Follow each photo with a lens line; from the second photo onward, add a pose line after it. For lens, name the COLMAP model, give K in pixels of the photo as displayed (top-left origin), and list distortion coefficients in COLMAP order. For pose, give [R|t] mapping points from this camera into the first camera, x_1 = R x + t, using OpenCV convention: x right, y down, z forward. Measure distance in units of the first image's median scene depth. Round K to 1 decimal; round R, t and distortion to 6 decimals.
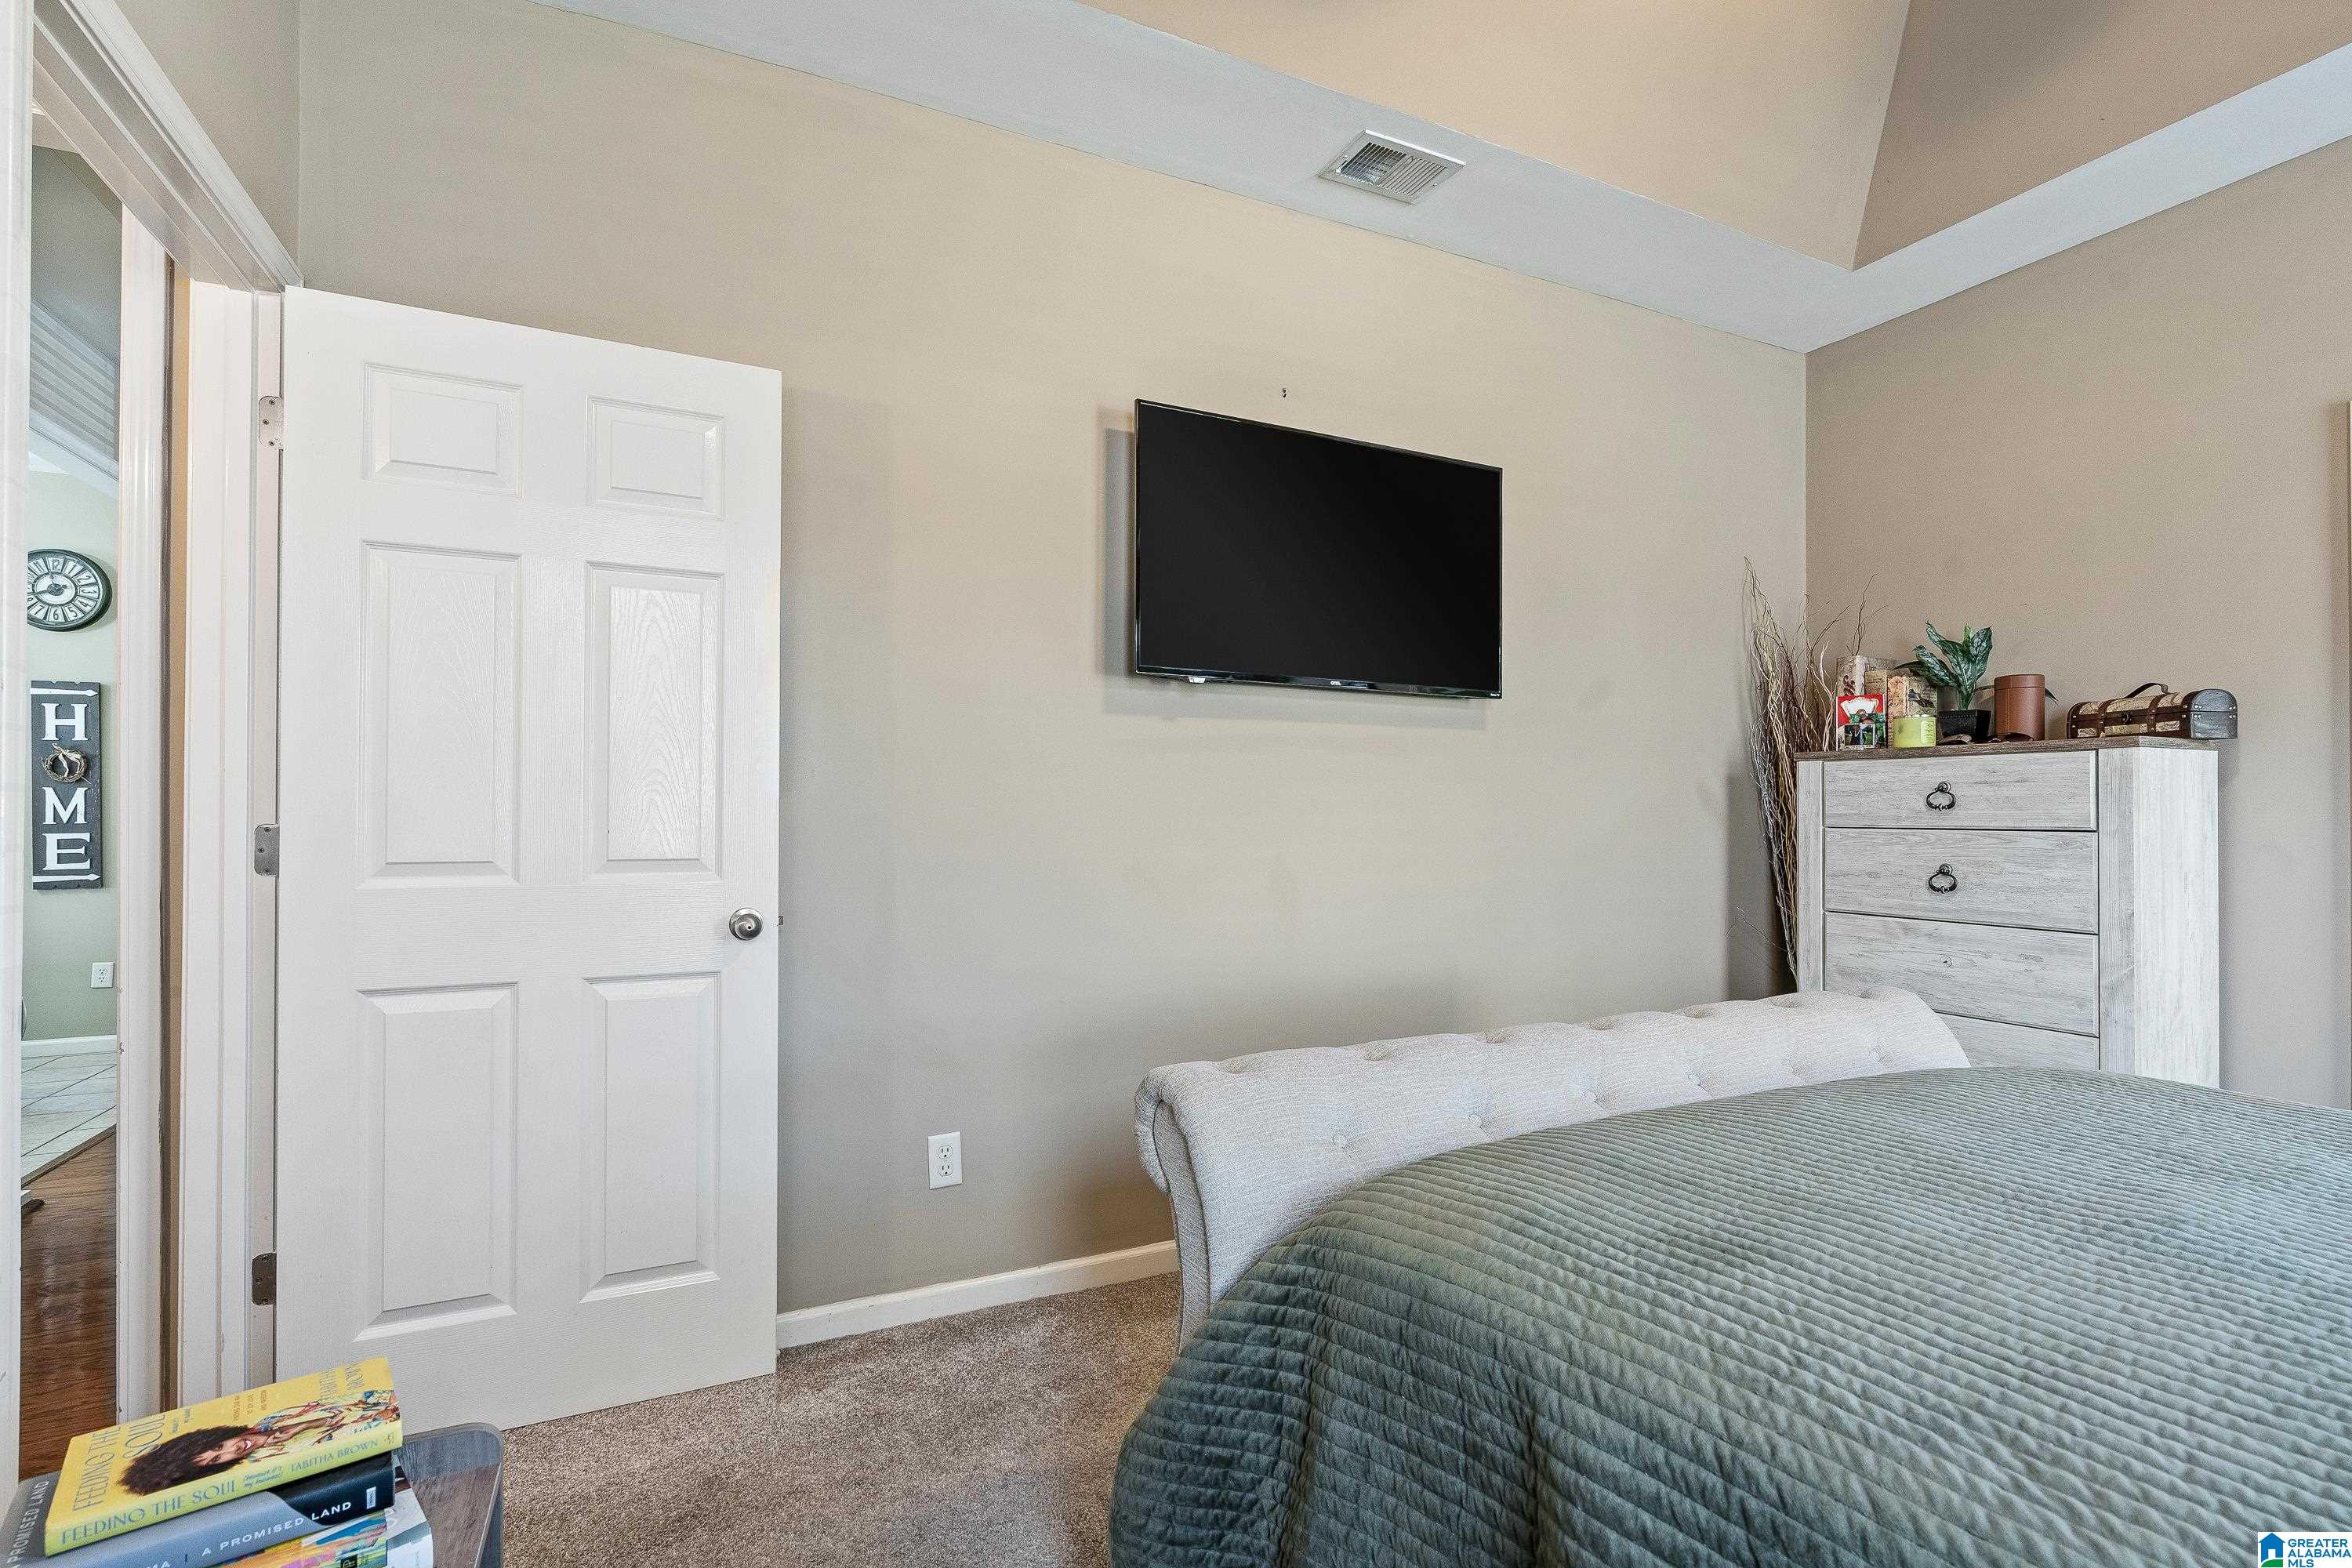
lens RADIAL K [[1091.1, 0, 1192.9], [0, 1091.1, 800.3], [0, 0, 1]] dist [-0.007719, 0.002250]
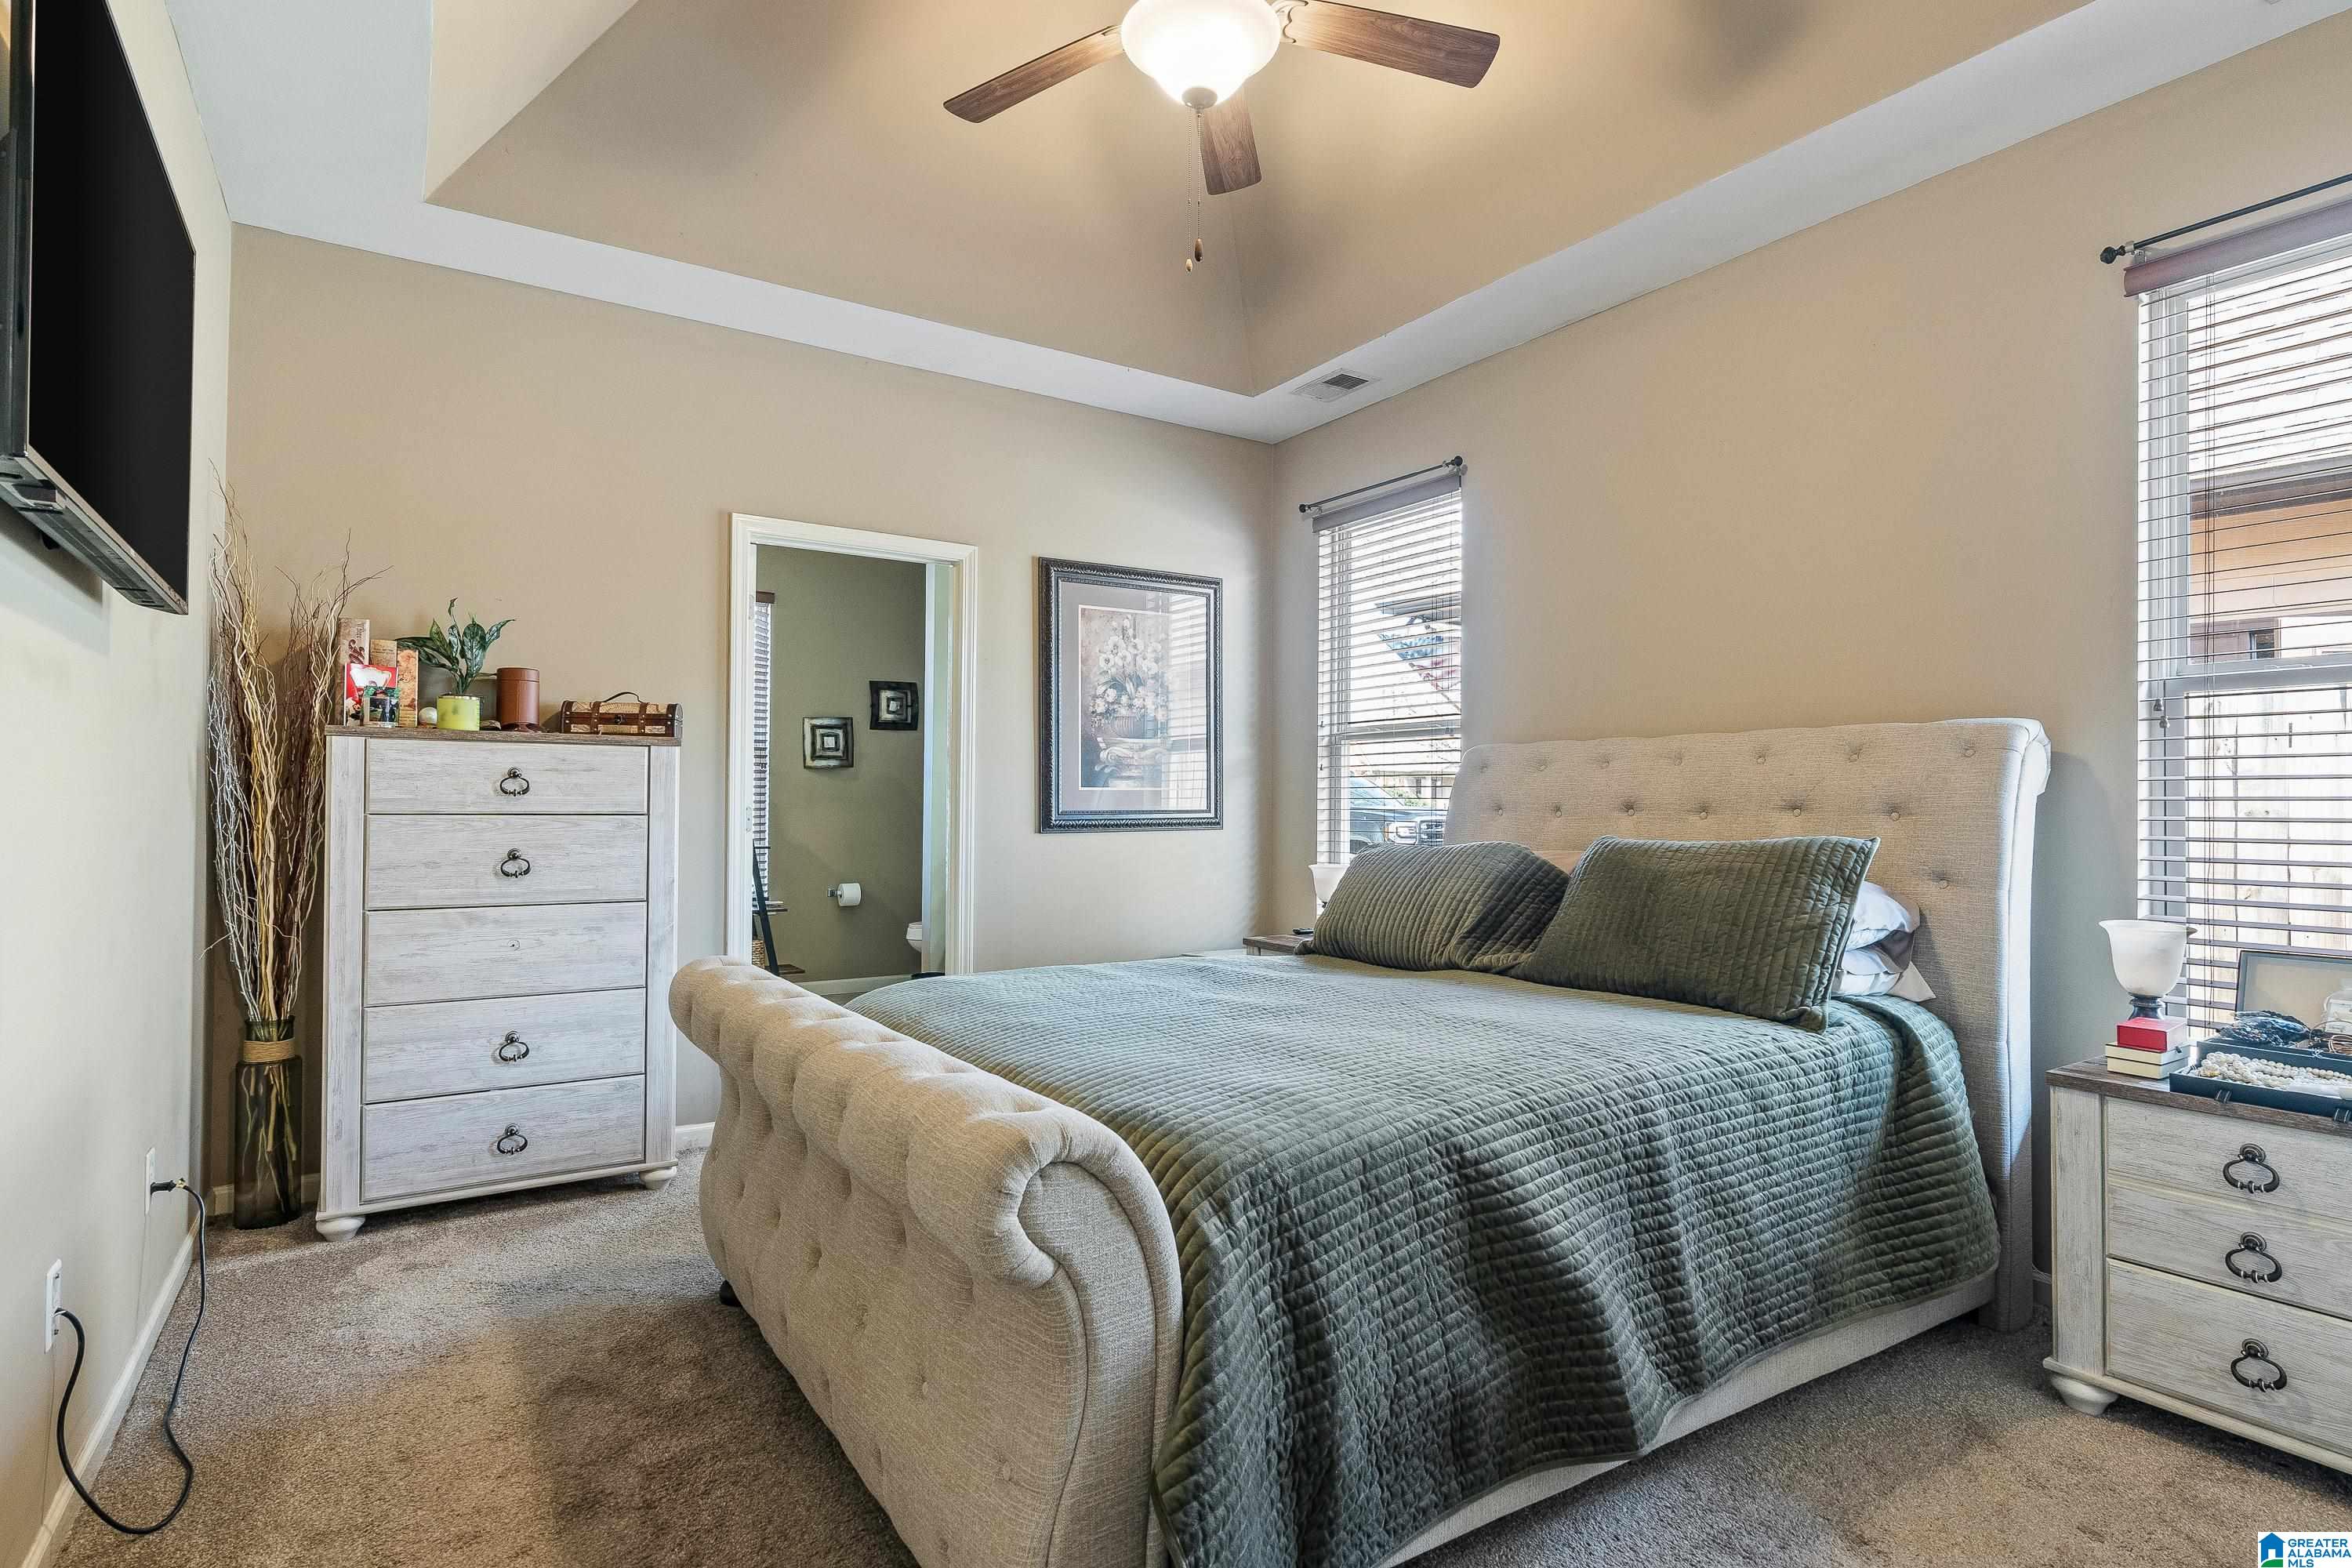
lens RADIAL K [[1130.2, 0, 1190.0], [0, 1130.2, 789.6], [0, 0, 1]] dist [-0.002049, -0.000121]
pose [[-0.116224, 0.011211, 0.993160, -0.424956], [-0.015587, 0.999793, -0.013110, 0.007521], [-0.993101, -0.017004, -0.116025, 0.498259]]
